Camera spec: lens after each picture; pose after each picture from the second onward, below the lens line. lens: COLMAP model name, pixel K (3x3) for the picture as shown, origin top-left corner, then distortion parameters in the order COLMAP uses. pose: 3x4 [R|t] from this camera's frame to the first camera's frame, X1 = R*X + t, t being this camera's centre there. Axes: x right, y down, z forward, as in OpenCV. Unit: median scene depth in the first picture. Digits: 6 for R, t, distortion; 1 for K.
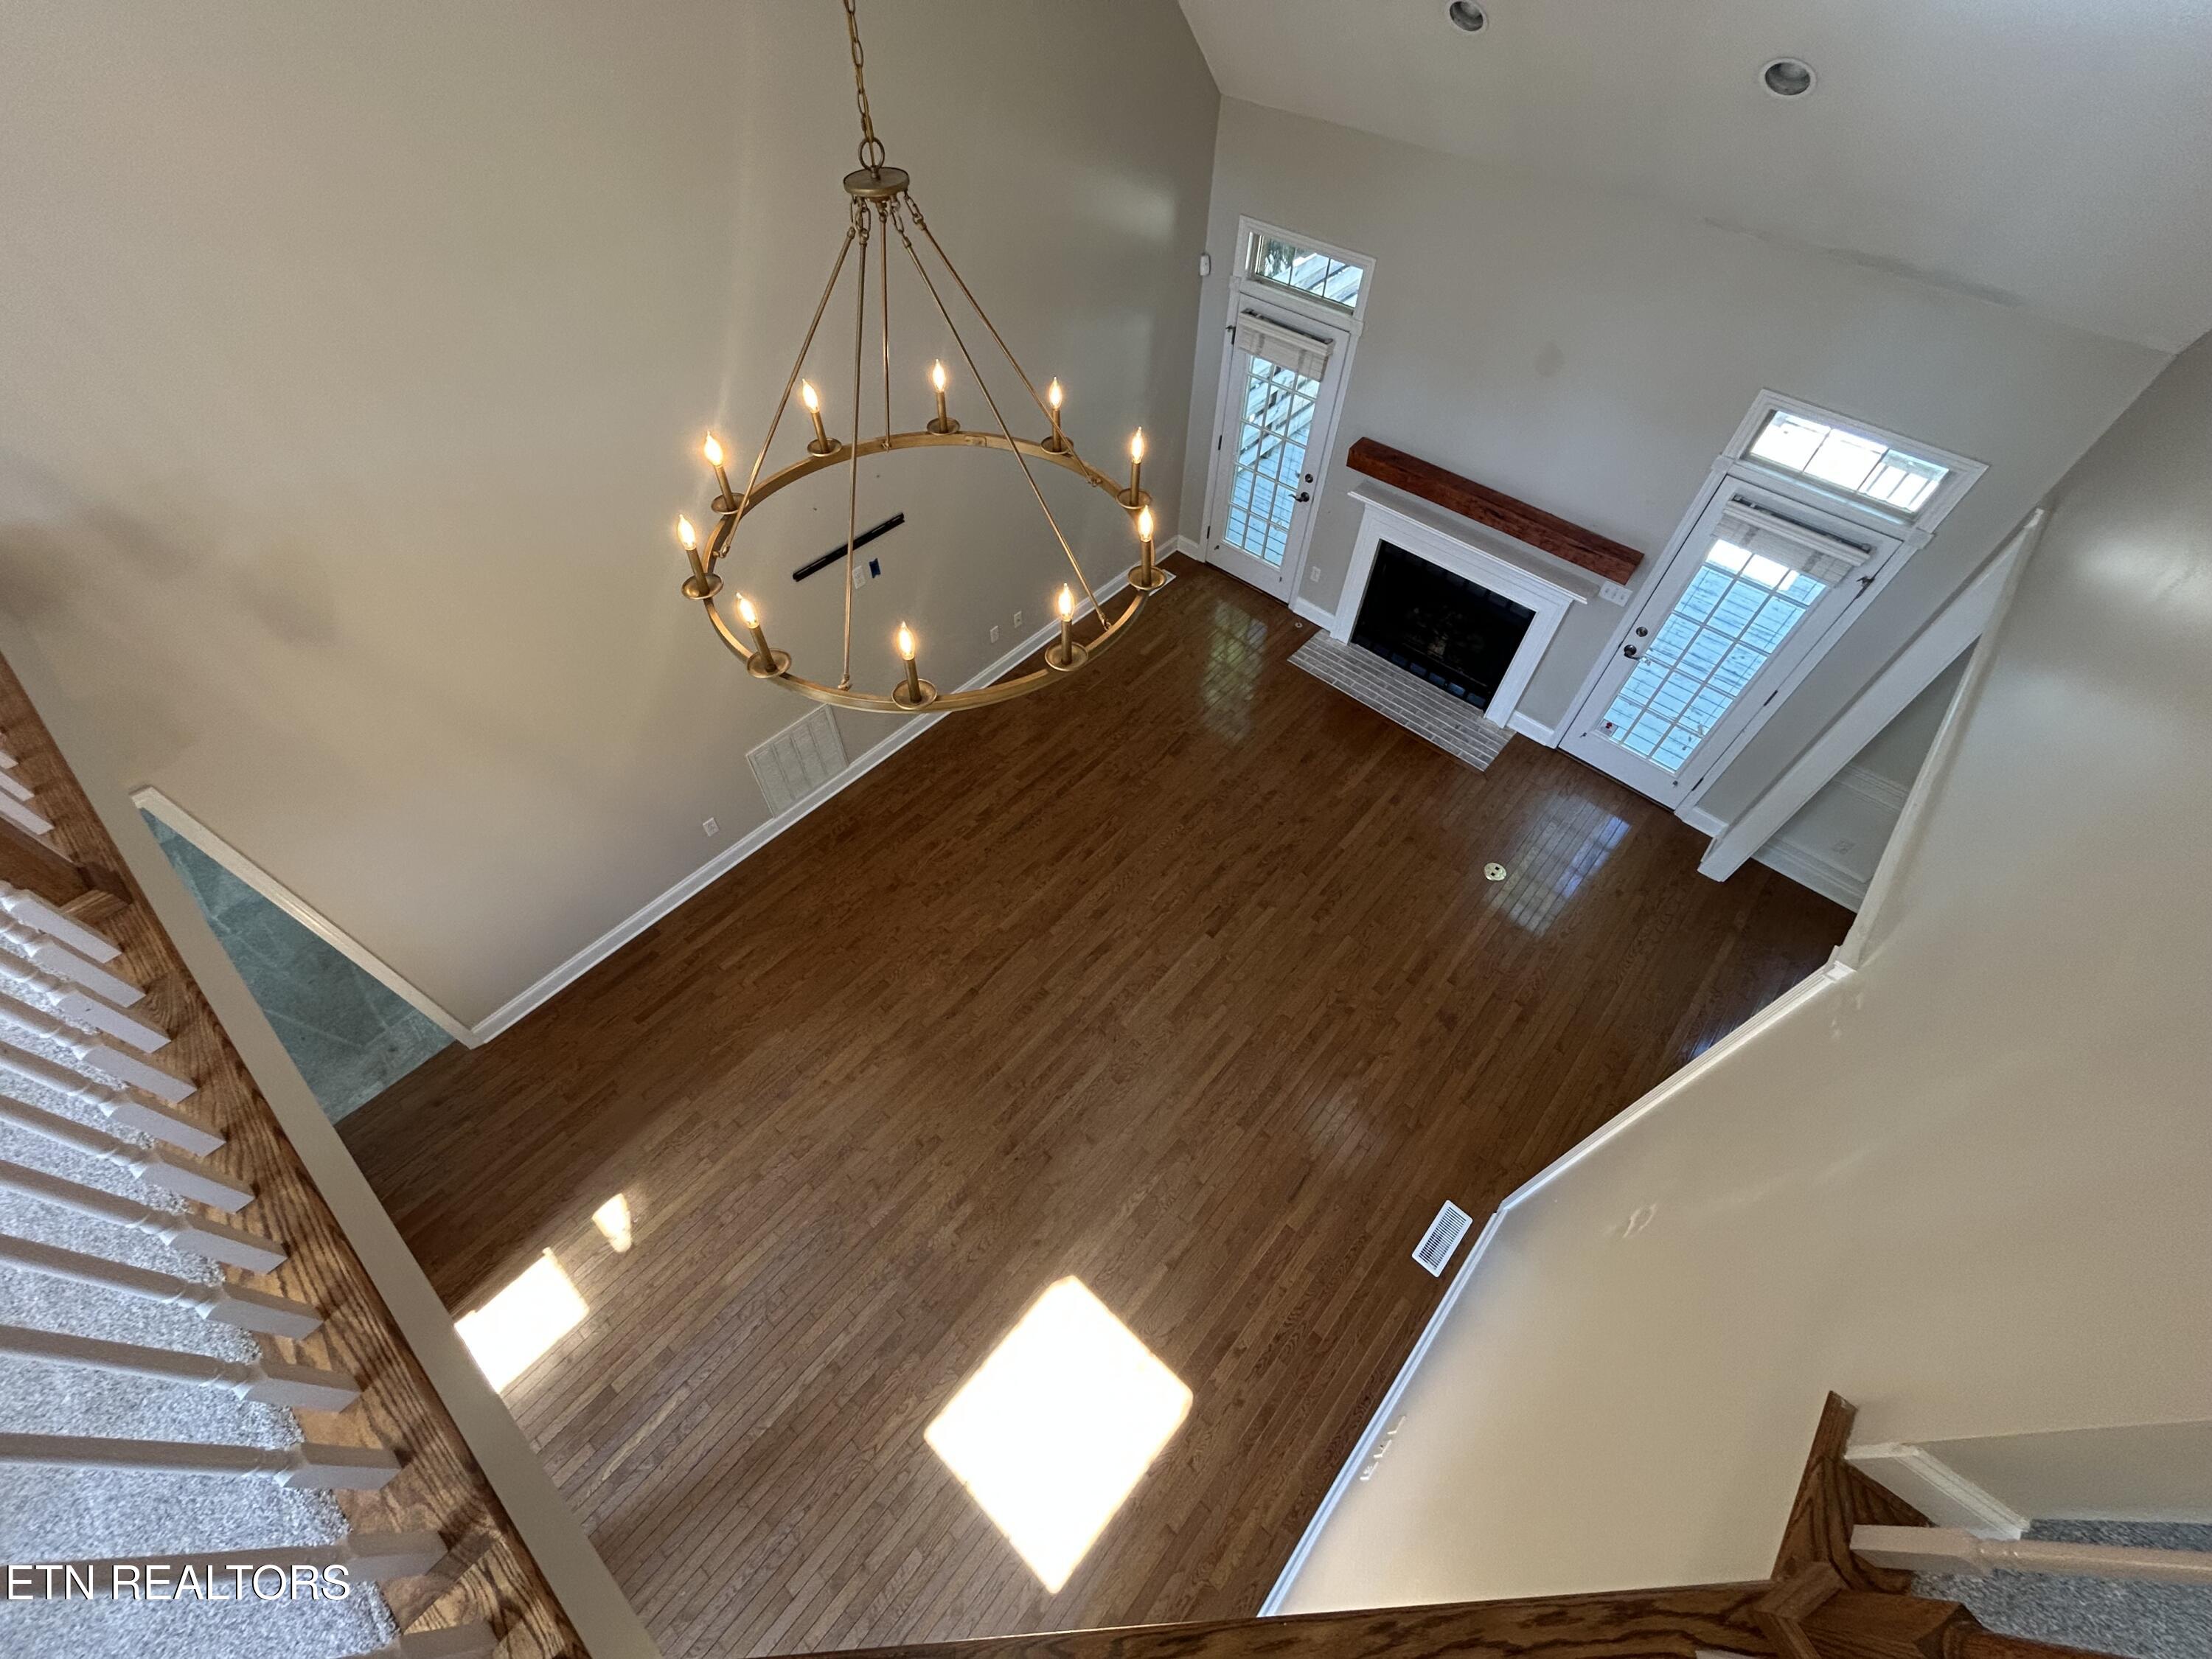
lens RADIAL K [[895.8, 0, 1102.3], [0, 895.8, 828.8], [0, 0, 1]] dist [0.001439, 0.000246]
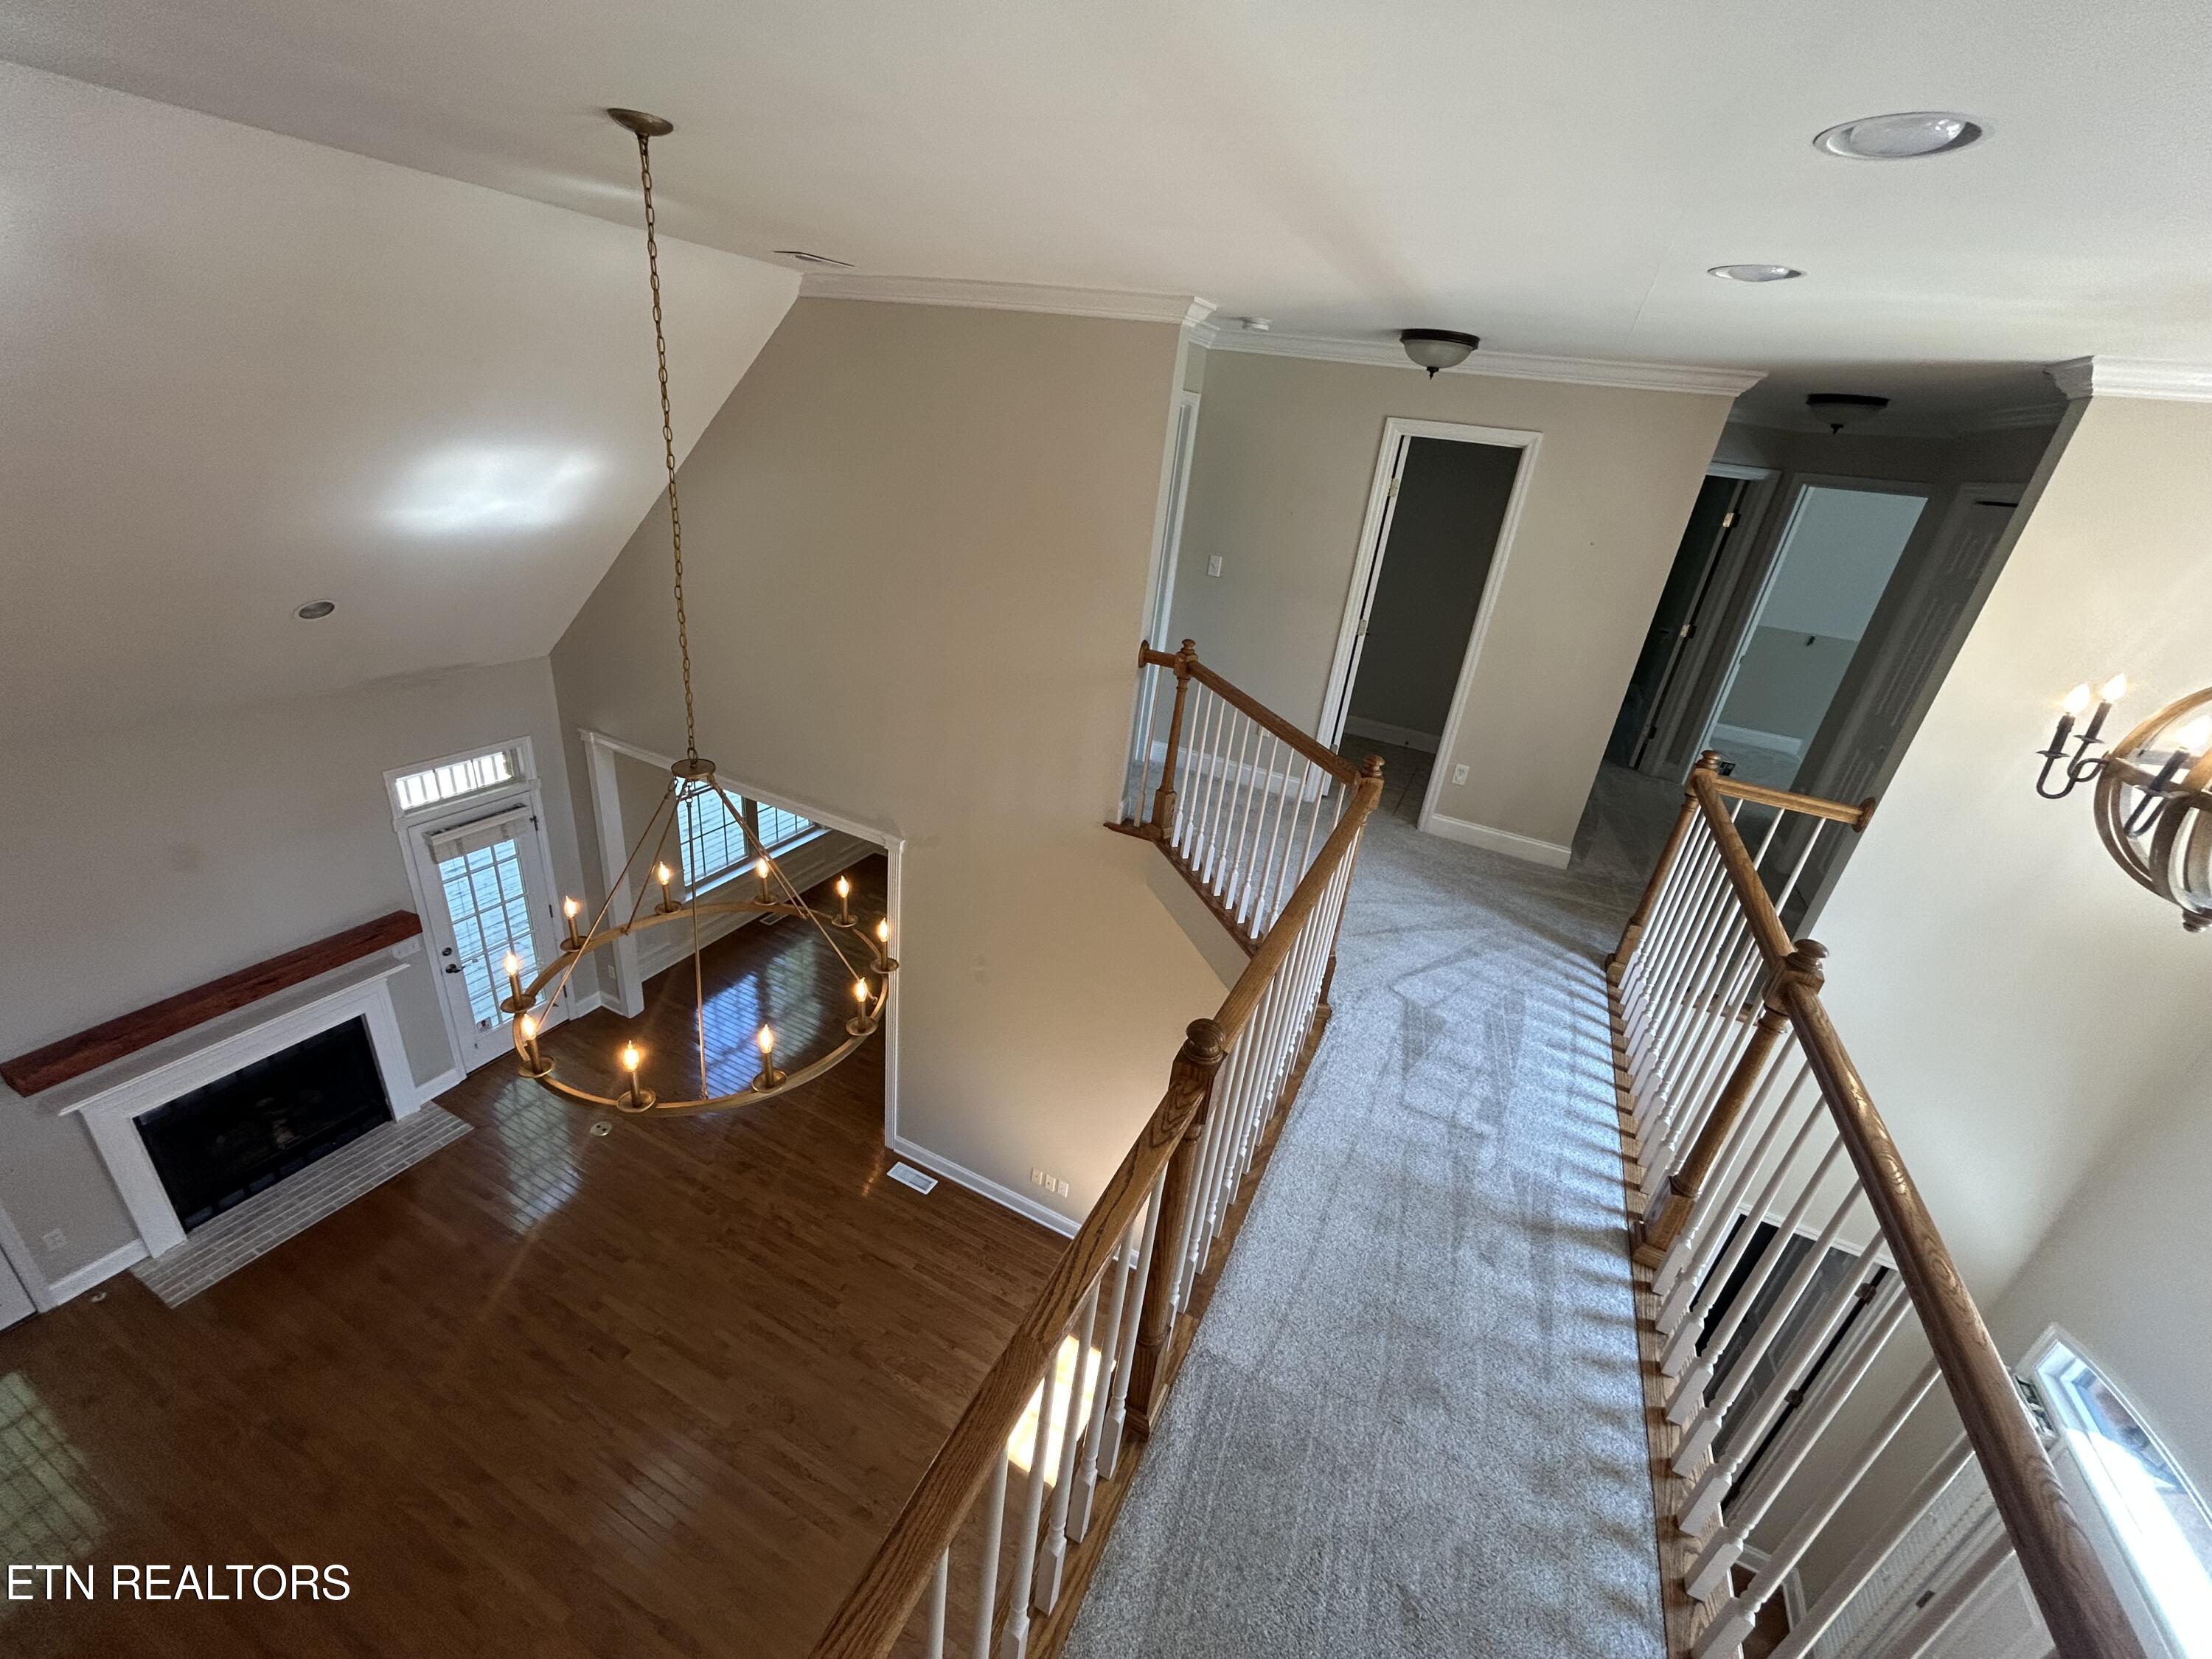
lens RADIAL K [[895.8, 0, 1104.8], [0, 895.8, 832.5], [0, 0, 1]] dist [0.001439, 0.000246]
pose [[-0.266998, -0.455797, 0.849095, -0.561244], [0.694111, 0.520255, 0.497538, -0.285359], [-0.668522, 0.722208, 0.177467, 0.090714]]
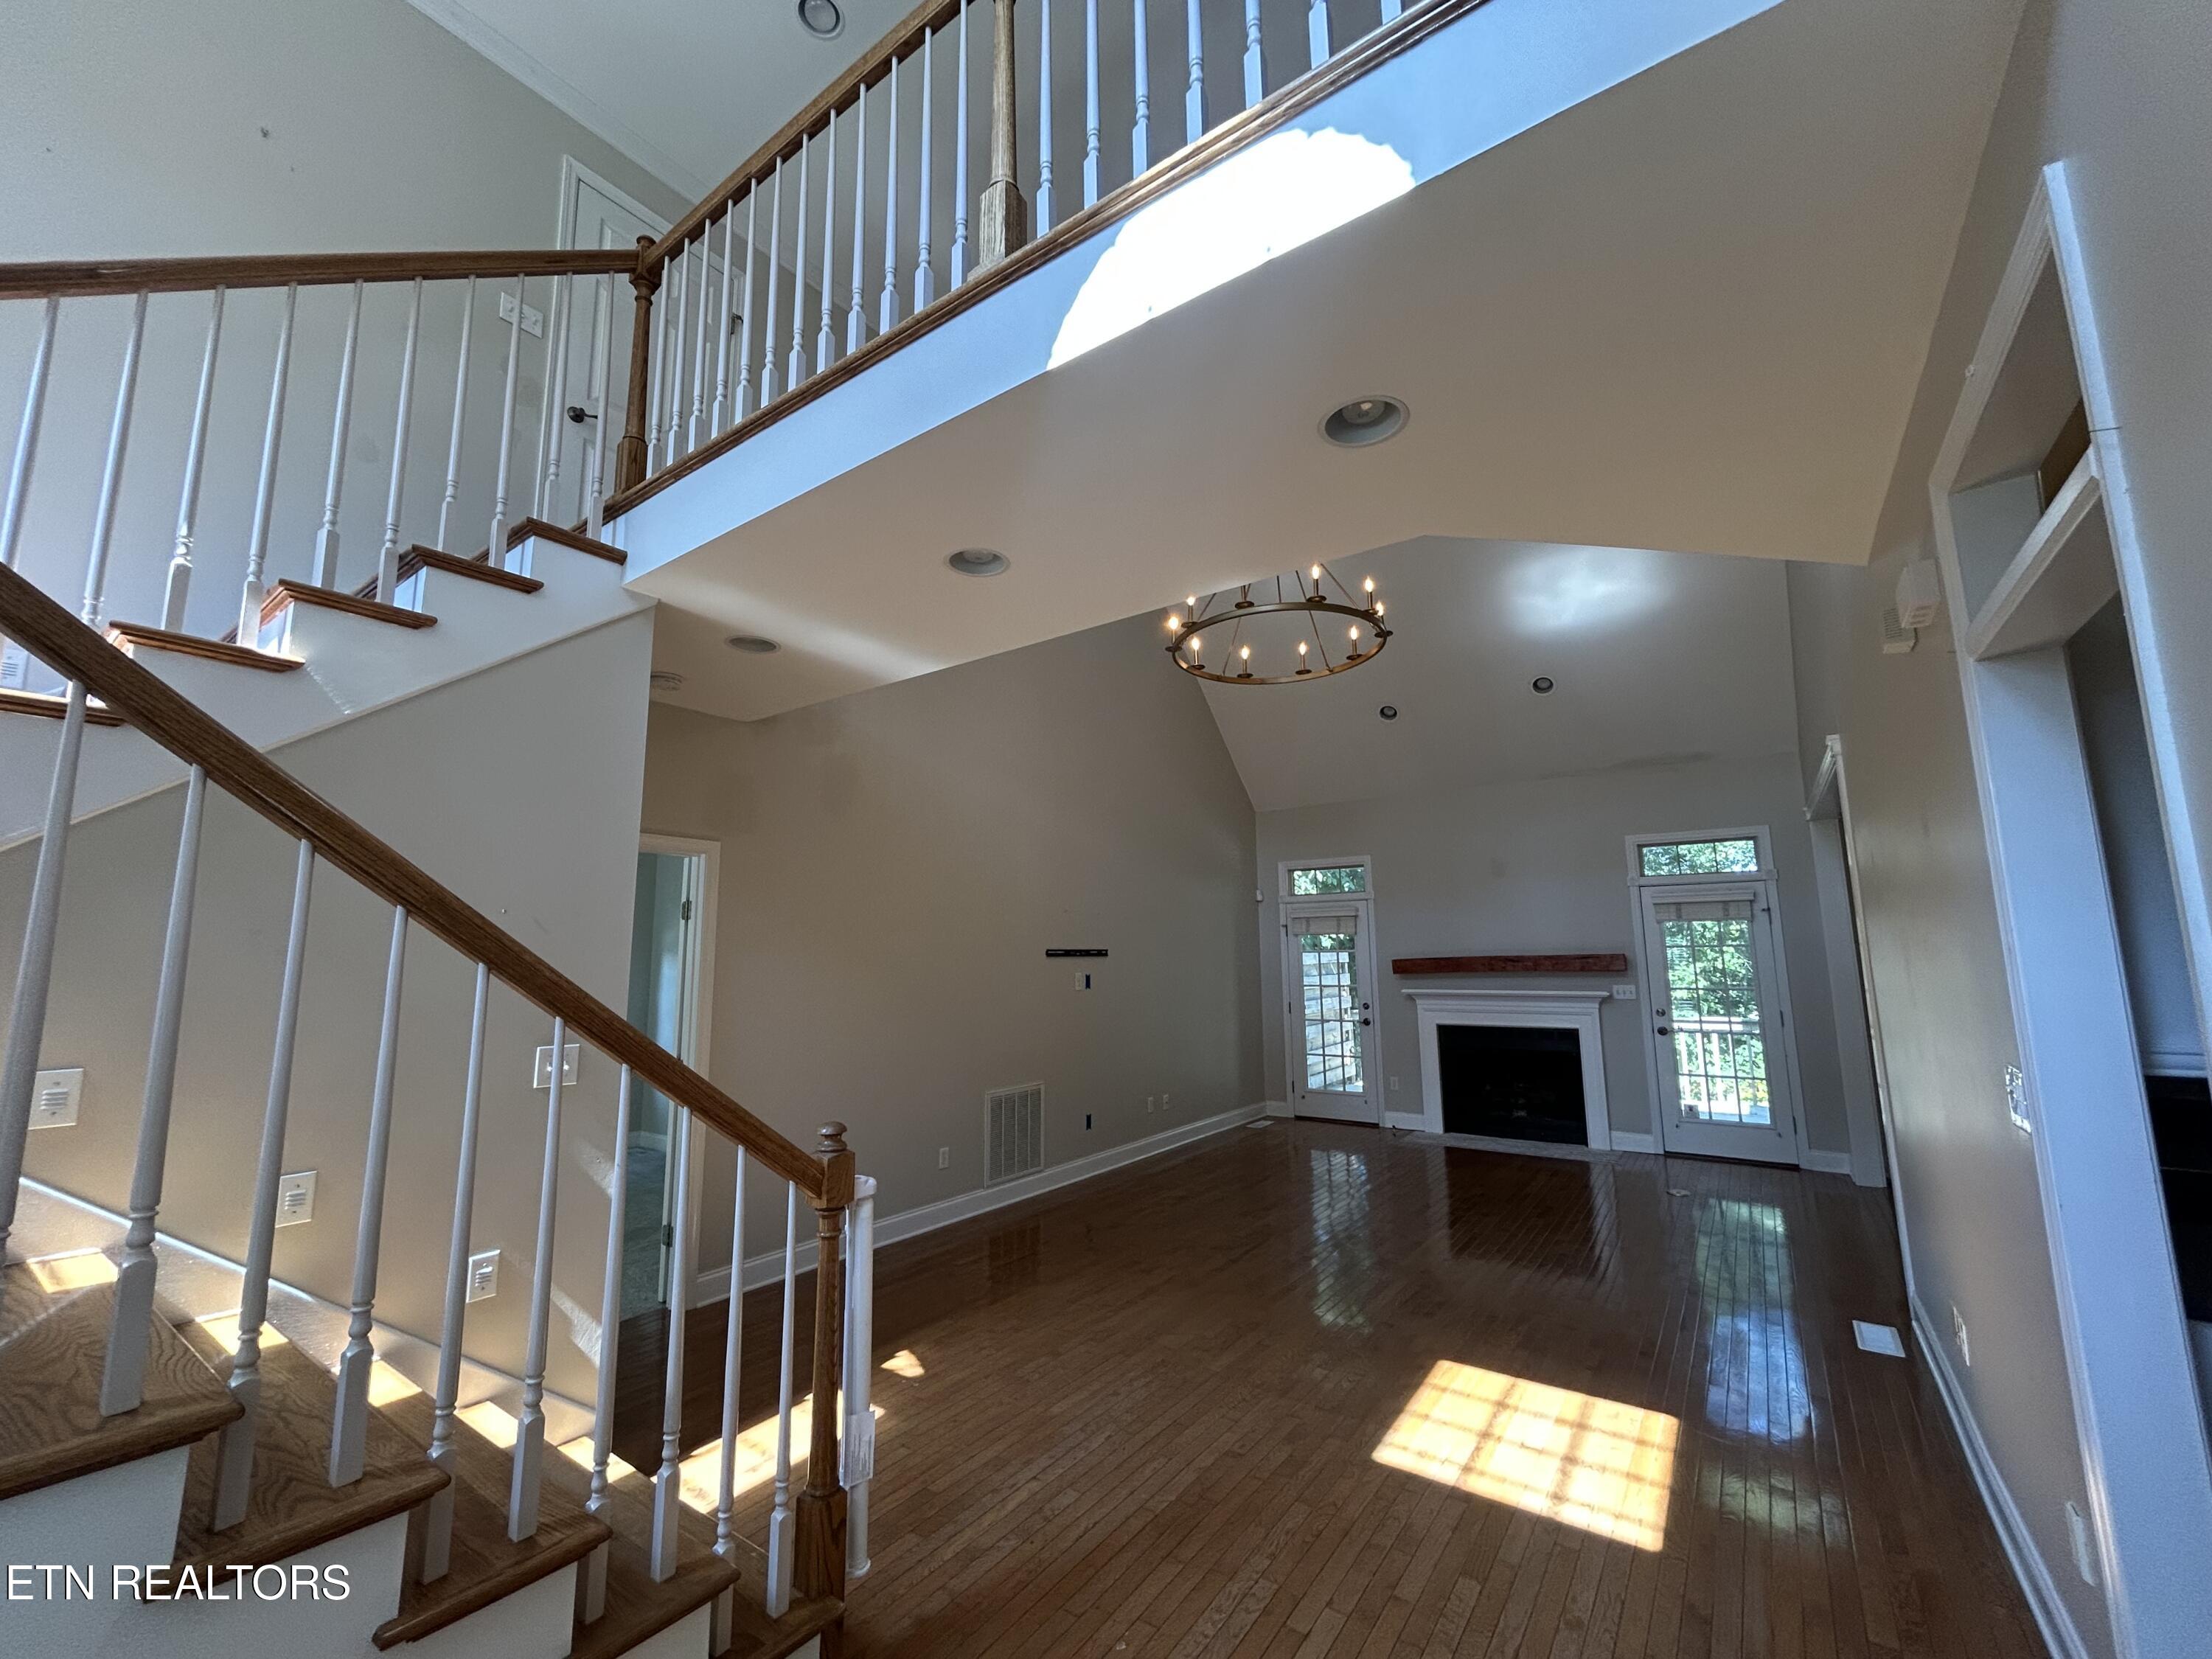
lens RADIAL K [[895.8, 0, 1104.2], [0, 895.8, 828.8], [0, 0, 1]] dist [0.001439, 0.000246]
pose [[0.994508, -0.012160, 0.103952, -0.344760], [0.096962, 0.480927, -0.871382, 0.714689], [-0.039397, 0.876676, 0.479465, 0.158693]]
